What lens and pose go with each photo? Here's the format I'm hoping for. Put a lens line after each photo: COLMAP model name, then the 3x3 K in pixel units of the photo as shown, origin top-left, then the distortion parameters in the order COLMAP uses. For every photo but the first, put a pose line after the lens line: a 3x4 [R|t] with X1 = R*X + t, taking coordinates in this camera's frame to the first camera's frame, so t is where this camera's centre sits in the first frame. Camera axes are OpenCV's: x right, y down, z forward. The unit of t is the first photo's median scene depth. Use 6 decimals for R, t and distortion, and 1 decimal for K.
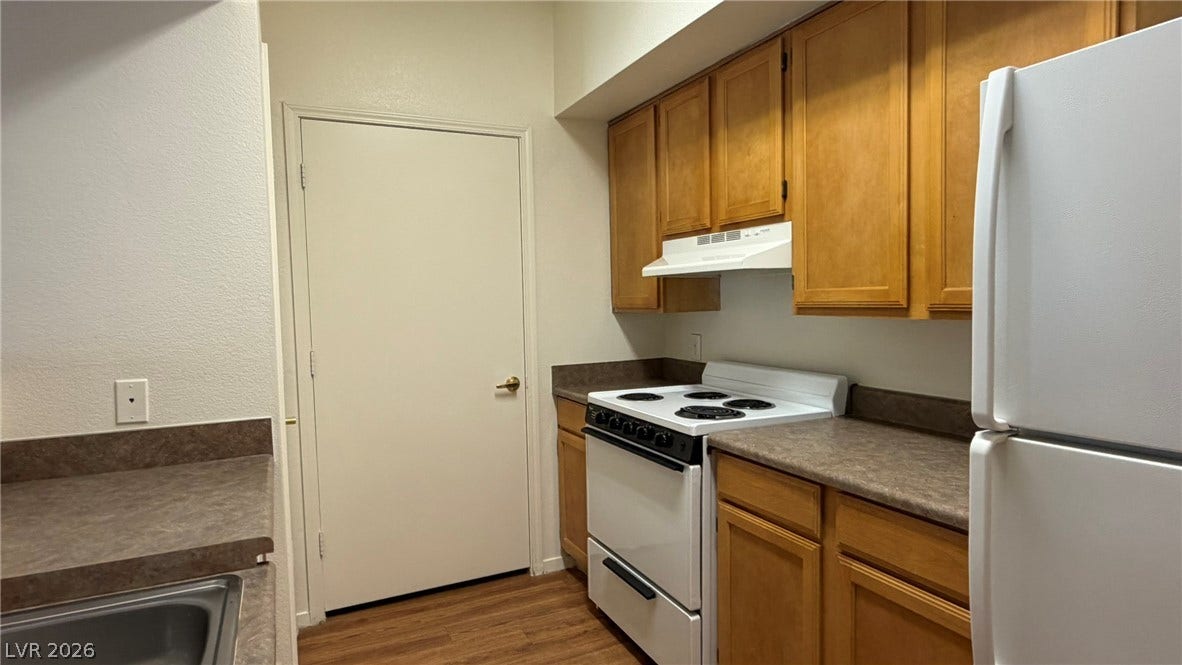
lens RADIAL K [[639.3, 0, 591.0], [0, 639.3, 332.5], [0, 0, 1]] dist [-0.032387, 0.034224]
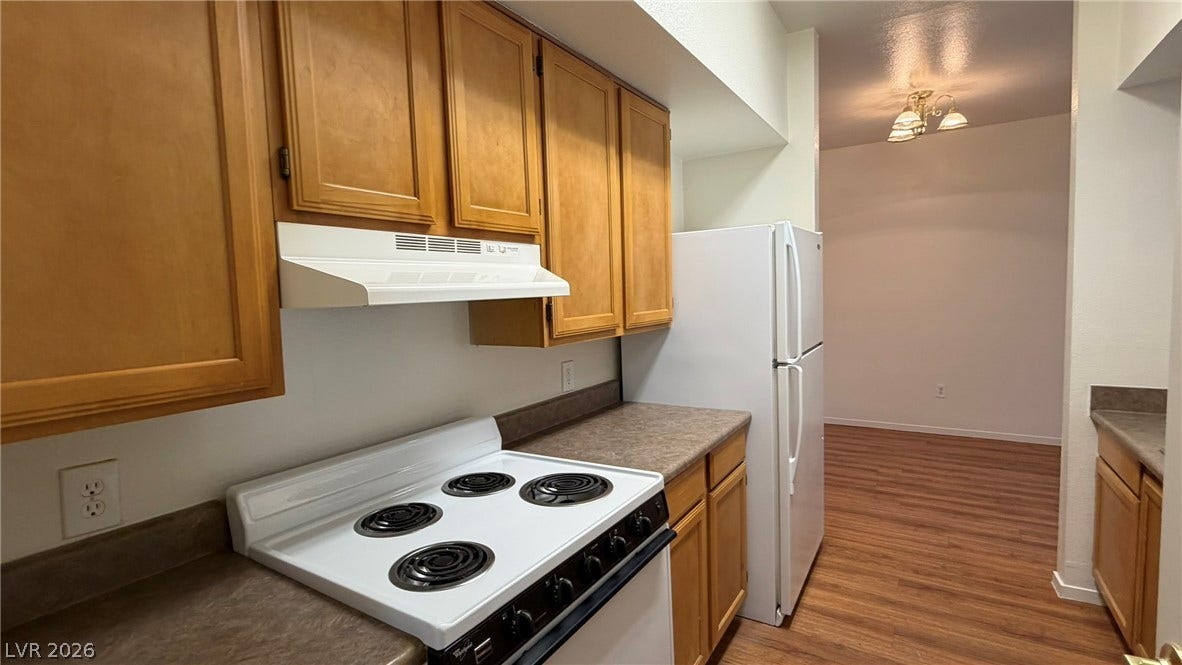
lens RADIAL K [[546.5, 0, 591.0], [0, 546.5, 332.5], [0, 0, 1]] dist [0.005022, 0.000388]
pose [[-0.520235, -0.023319, 0.853705, -0.444862], [0.093527, 0.992059, 0.084092, -0.124623], [-0.848887, 0.123592, -0.513923, 1.537491]]
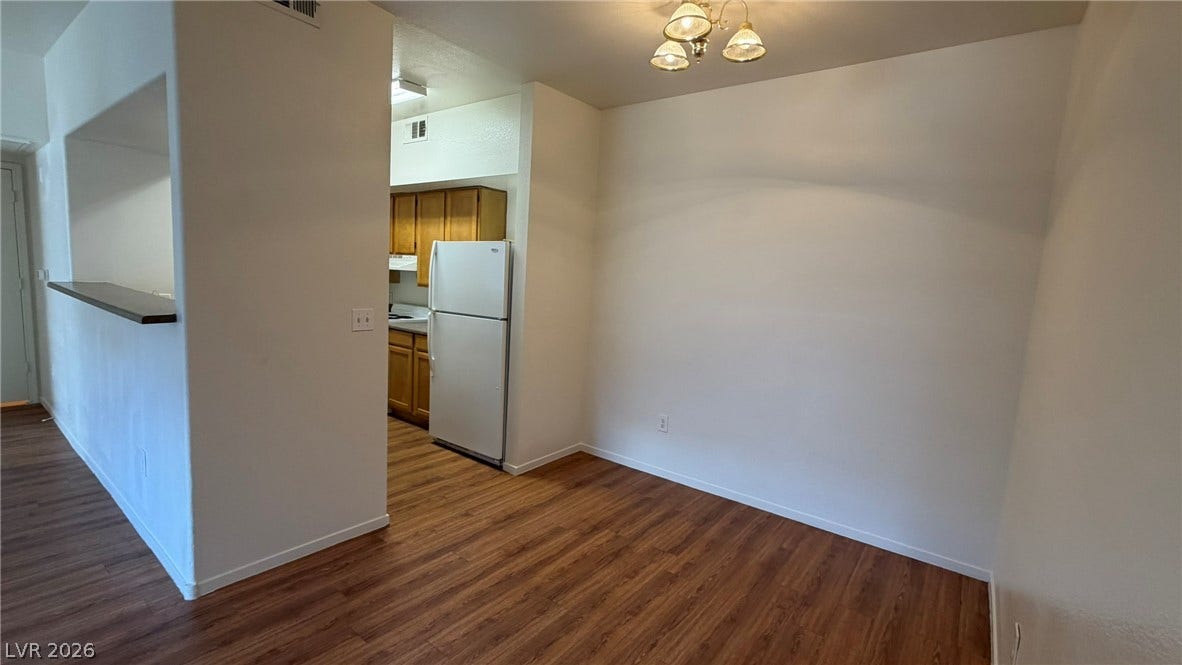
lens RADIAL K [[513.4, 0, 591.0], [0, 513.4, 332.5], [0, 0, 1]] dist [0.002211, 0.000171]
pose [[0.893011, 0.019718, 0.449603, -0.046073], [-0.049069, 0.997350, 0.053721, 0.022120], [-0.447352, -0.070035, 0.891612, -1.808610]]
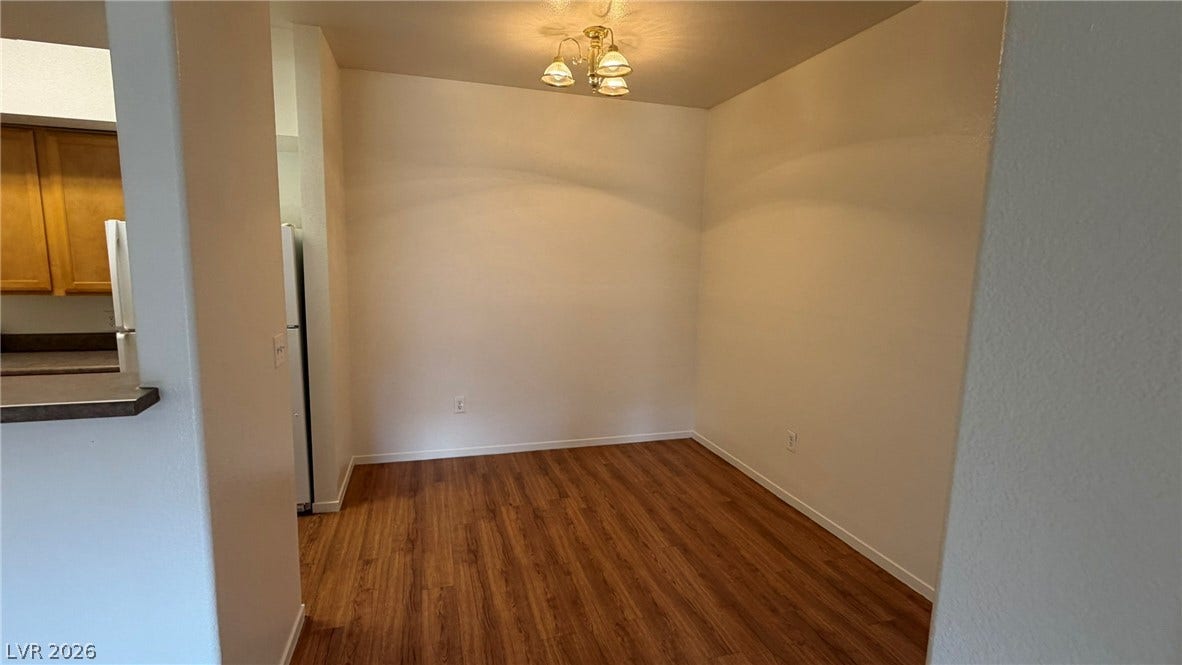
lens RADIAL K [[546.5, 0, 591.0], [0, 546.5, 332.5], [0, 0, 1]] dist [0.005022, 0.000388]
pose [[0.161983, -0.110188, 0.980622, -0.956215], [0.031613, 0.993816, 0.106448, -0.035655], [-0.986287, 0.013758, 0.164465, -1.007712]]
